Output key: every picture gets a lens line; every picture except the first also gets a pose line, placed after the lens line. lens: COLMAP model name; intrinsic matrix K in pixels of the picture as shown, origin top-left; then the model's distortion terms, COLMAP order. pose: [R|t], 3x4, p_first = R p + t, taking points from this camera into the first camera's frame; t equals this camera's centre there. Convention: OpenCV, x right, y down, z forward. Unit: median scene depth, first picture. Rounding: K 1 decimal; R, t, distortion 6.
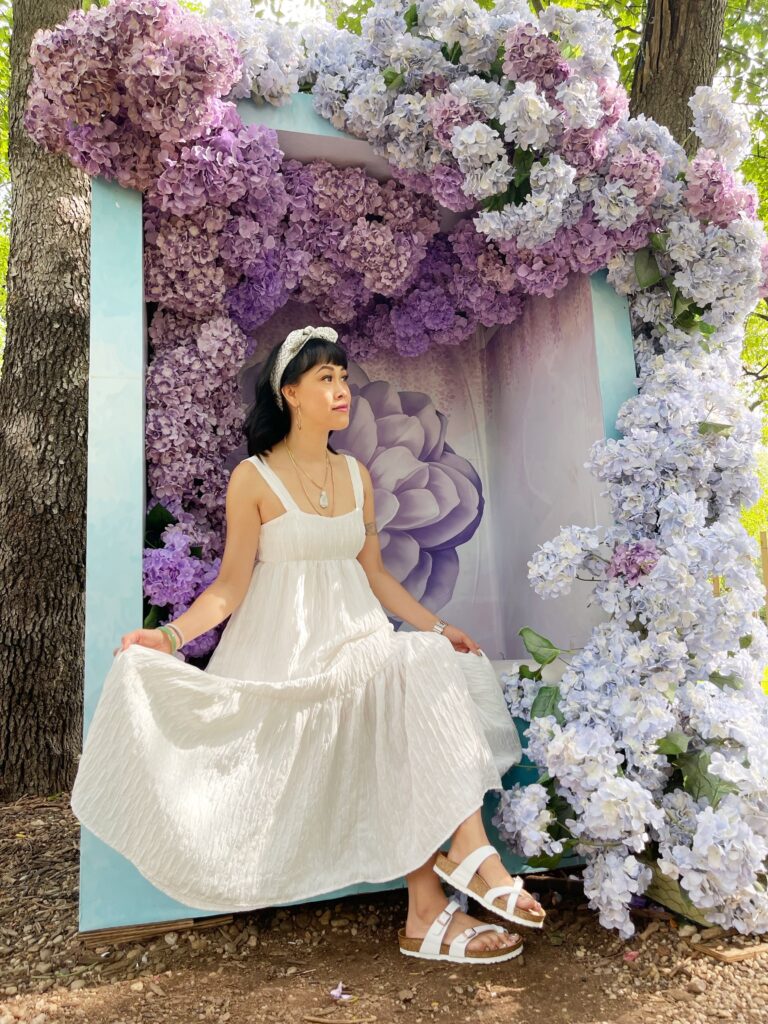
lens RADIAL K [[796.9, 0, 384.0], [0, 796.9, 512.0], [0, 0, 1]] dist [0.058685, -0.069475]
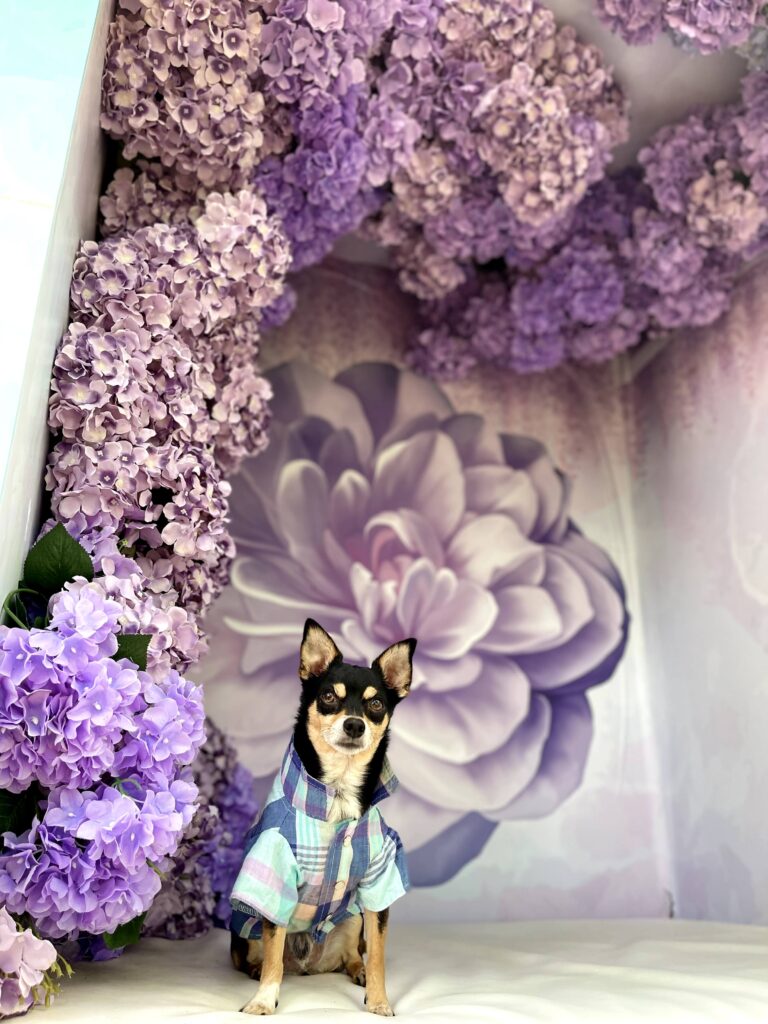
lens RADIAL K [[796.9, 0, 384.0], [0, 796.9, 512.0], [0, 0, 1]] dist [0.058685, -0.069475]
pose [[0.996015, 0.084040, 0.029863, -0.117110], [-0.077612, 0.981677, -0.174031, 0.038719], [-0.043941, 0.171019, 0.984287, 0.536385]]
